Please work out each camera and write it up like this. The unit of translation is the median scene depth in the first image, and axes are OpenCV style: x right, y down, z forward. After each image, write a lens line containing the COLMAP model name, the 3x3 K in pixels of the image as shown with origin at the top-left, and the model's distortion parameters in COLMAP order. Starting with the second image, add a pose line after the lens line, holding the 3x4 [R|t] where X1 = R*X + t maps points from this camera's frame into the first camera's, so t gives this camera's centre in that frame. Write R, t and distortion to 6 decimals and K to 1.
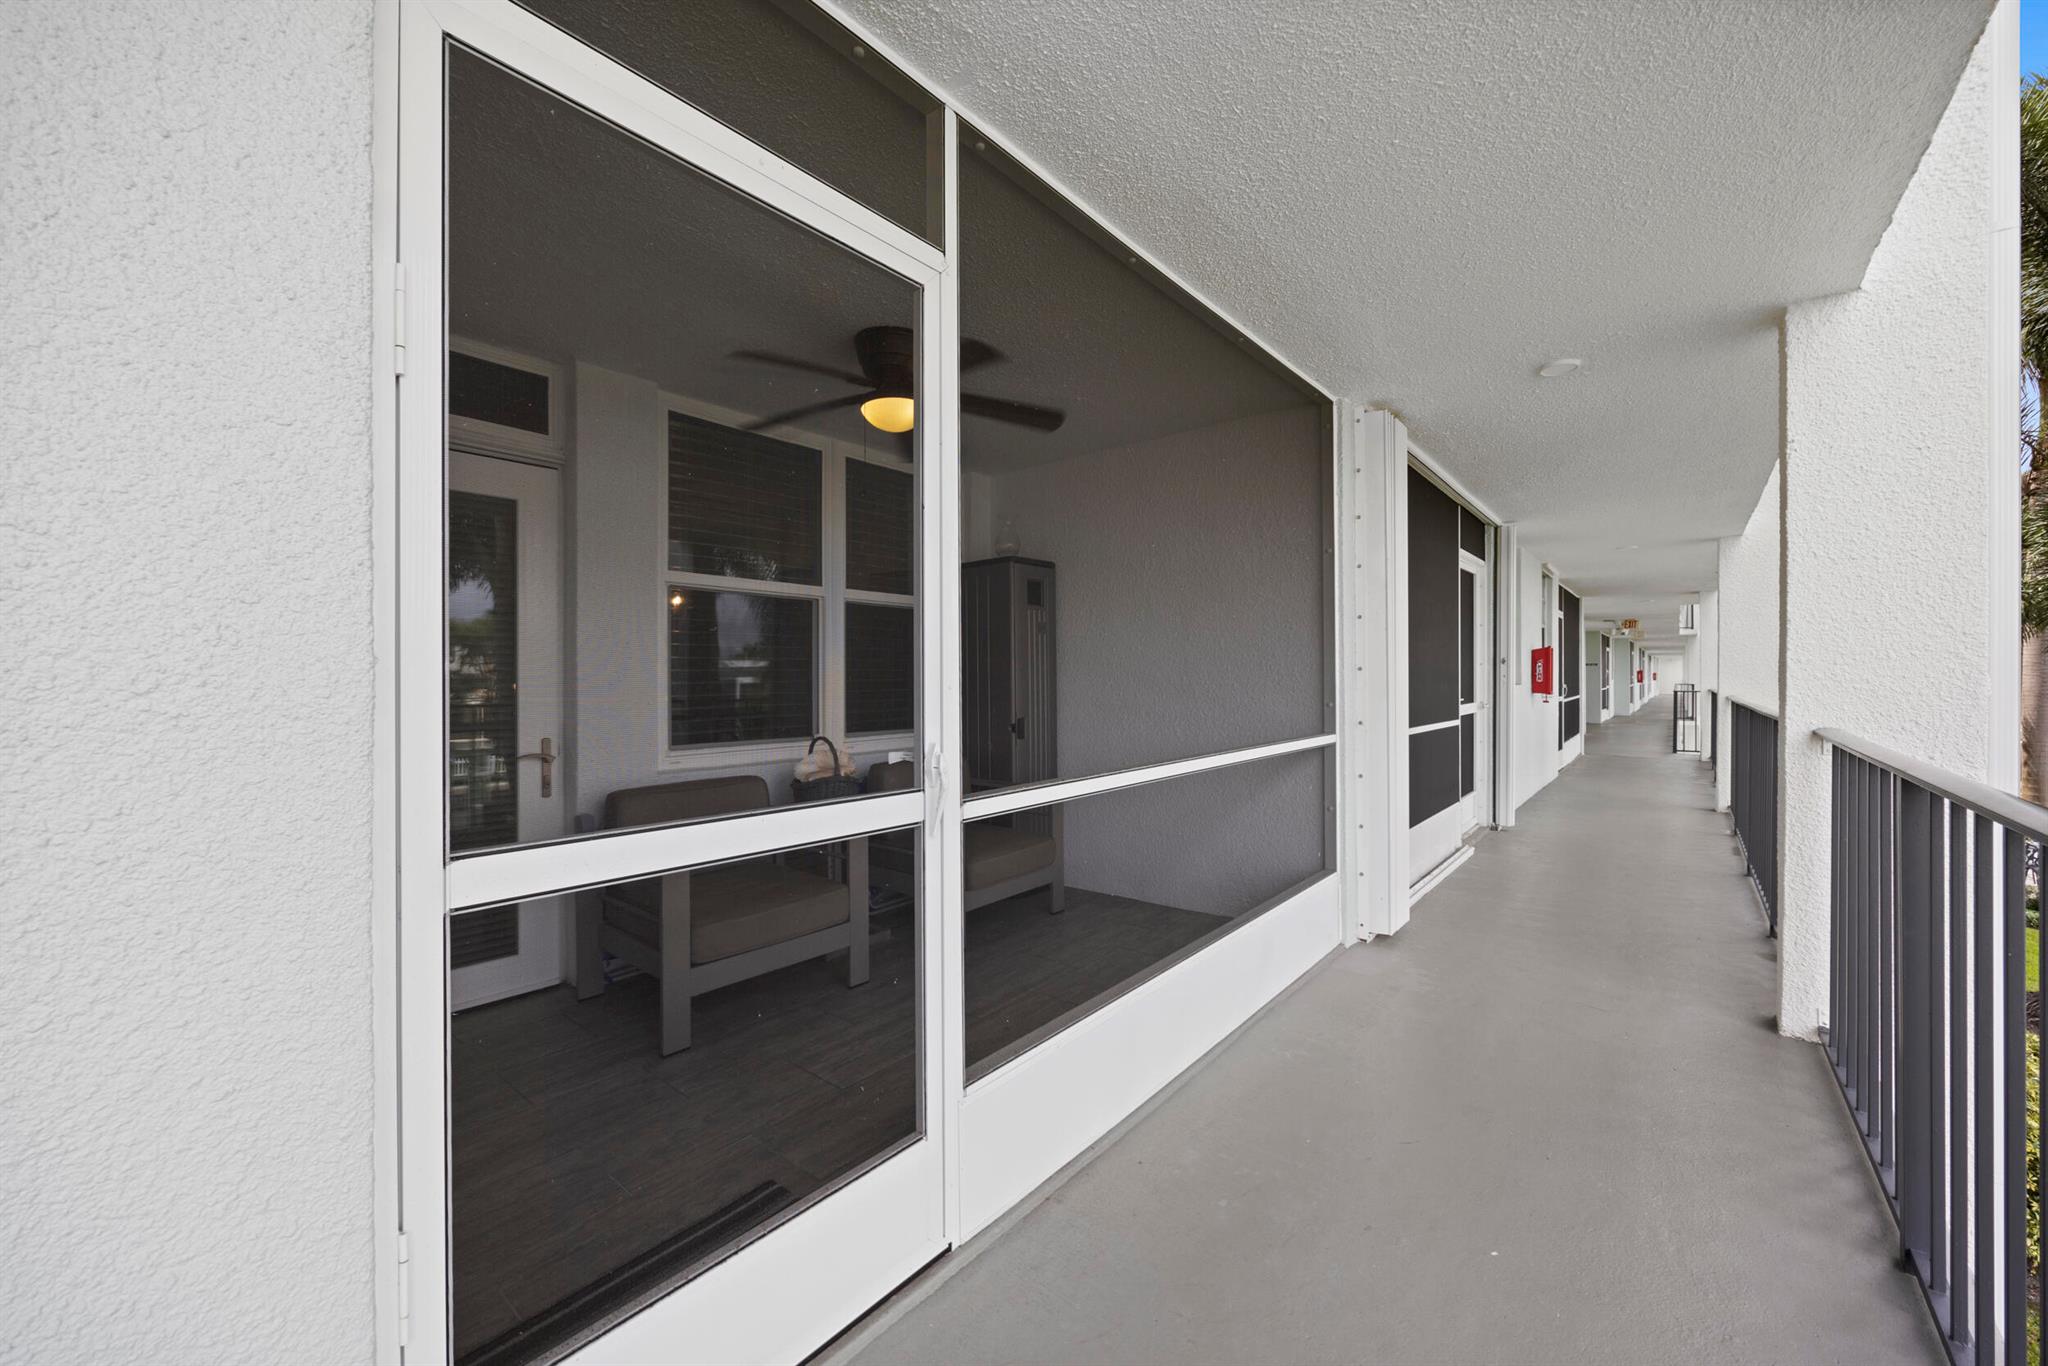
lens RADIAL K [[806.9, 0, 1012.4], [0, 806.9, 674.6], [0, 0, 1]] dist [-0.000507, 0.000283]
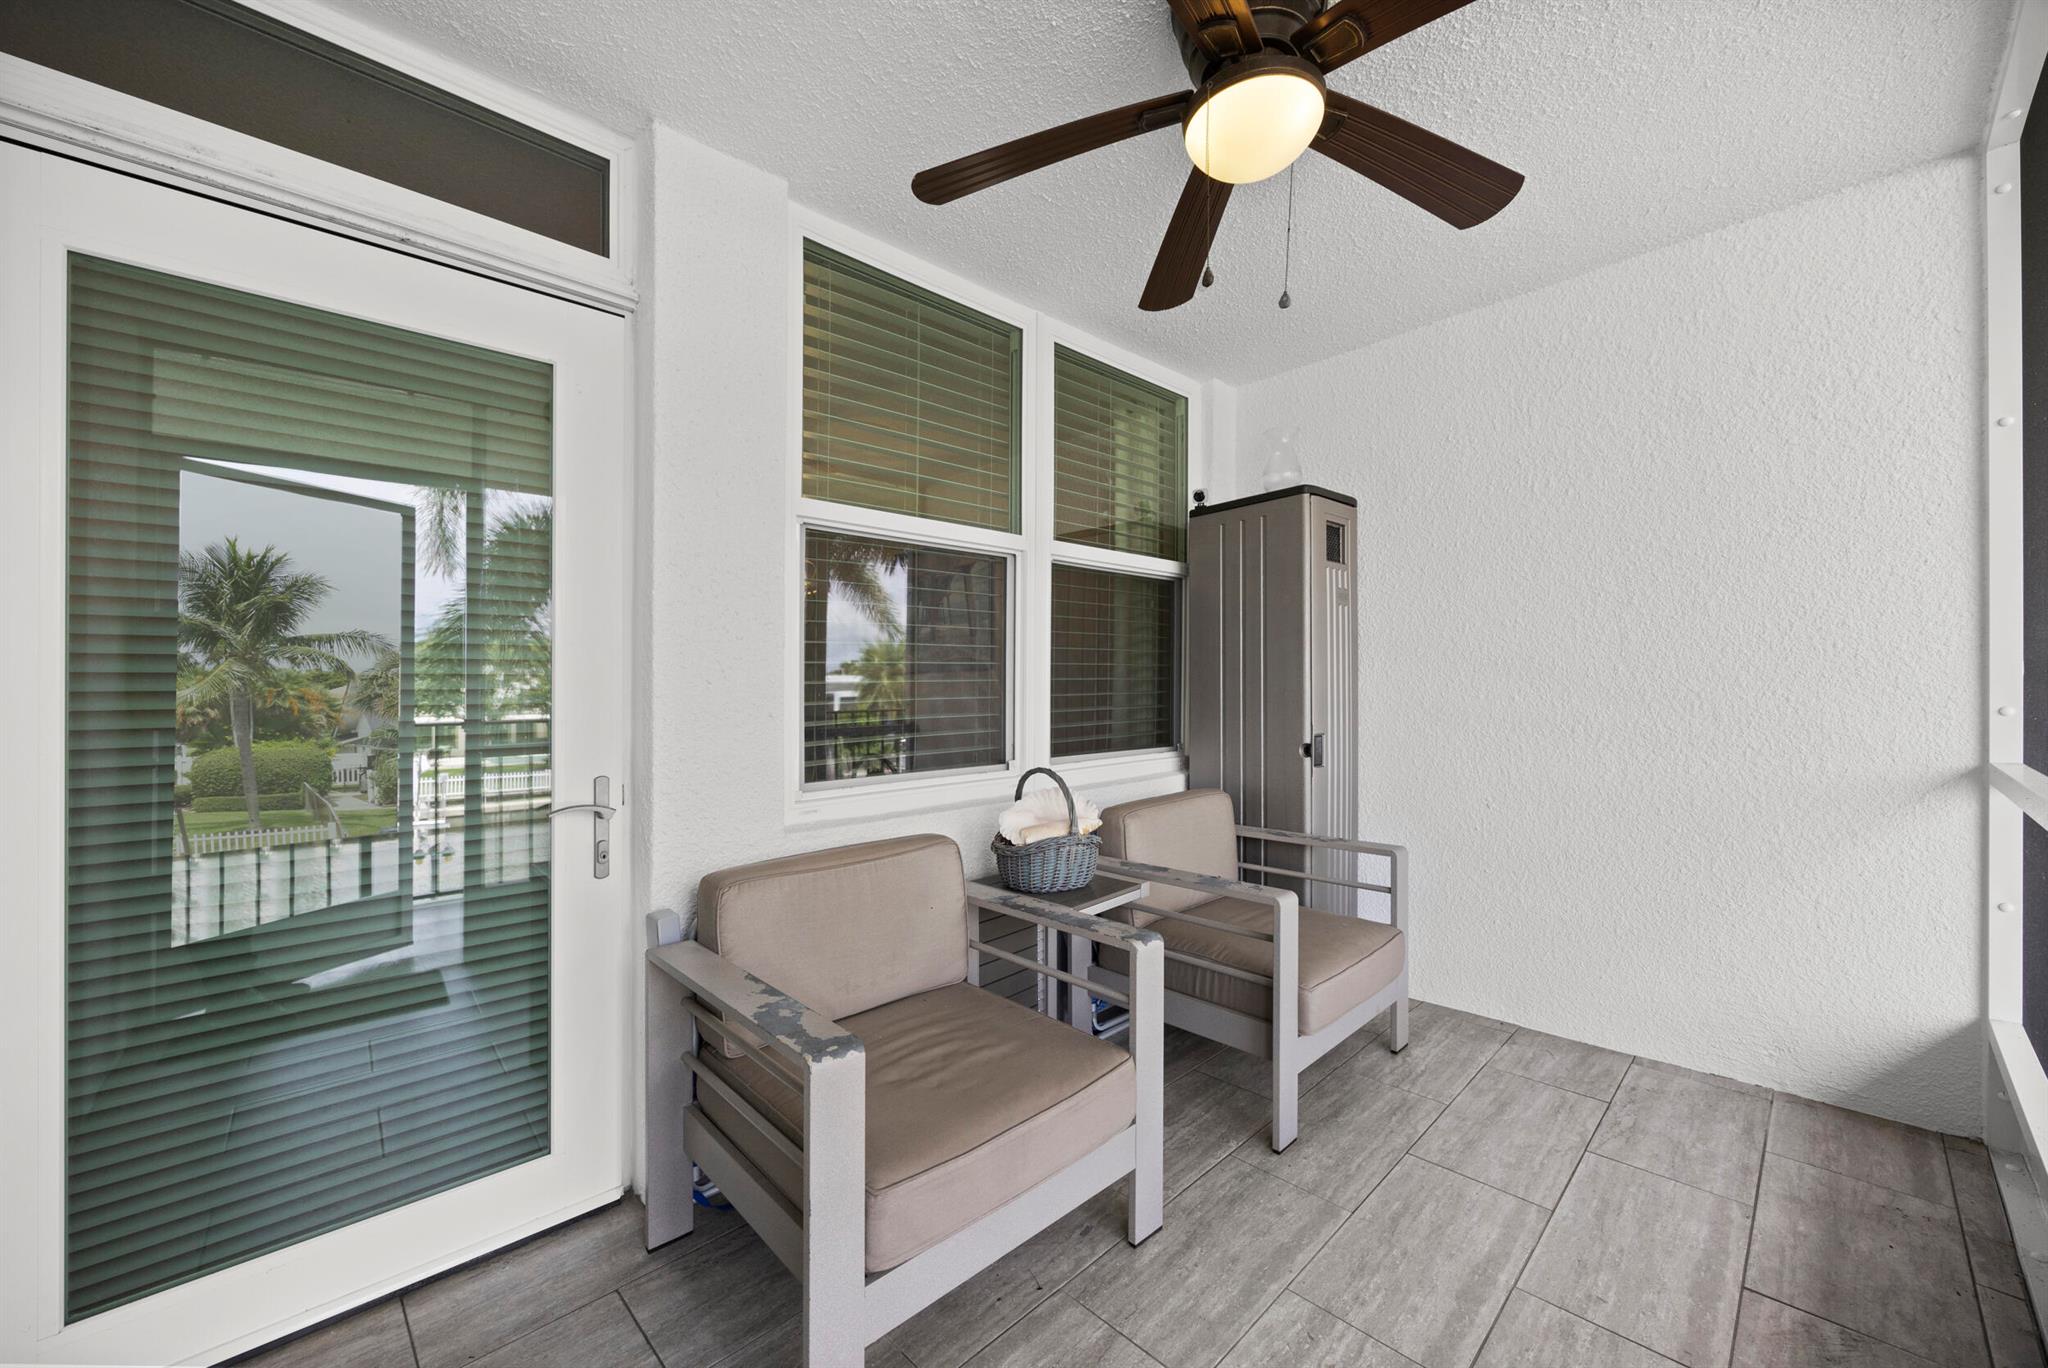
lens RADIAL K [[777.1, 0, 1021.8], [0, 777.1, 654.1], [0, 0, 1]] dist [-0.000113, -0.000253]
pose [[0.995517, -0.014572, -0.093450, -0.200664], [0.010297, 0.998885, -0.046065, 0.018465], [0.094017, 0.044896, 0.994558, 0.421061]]
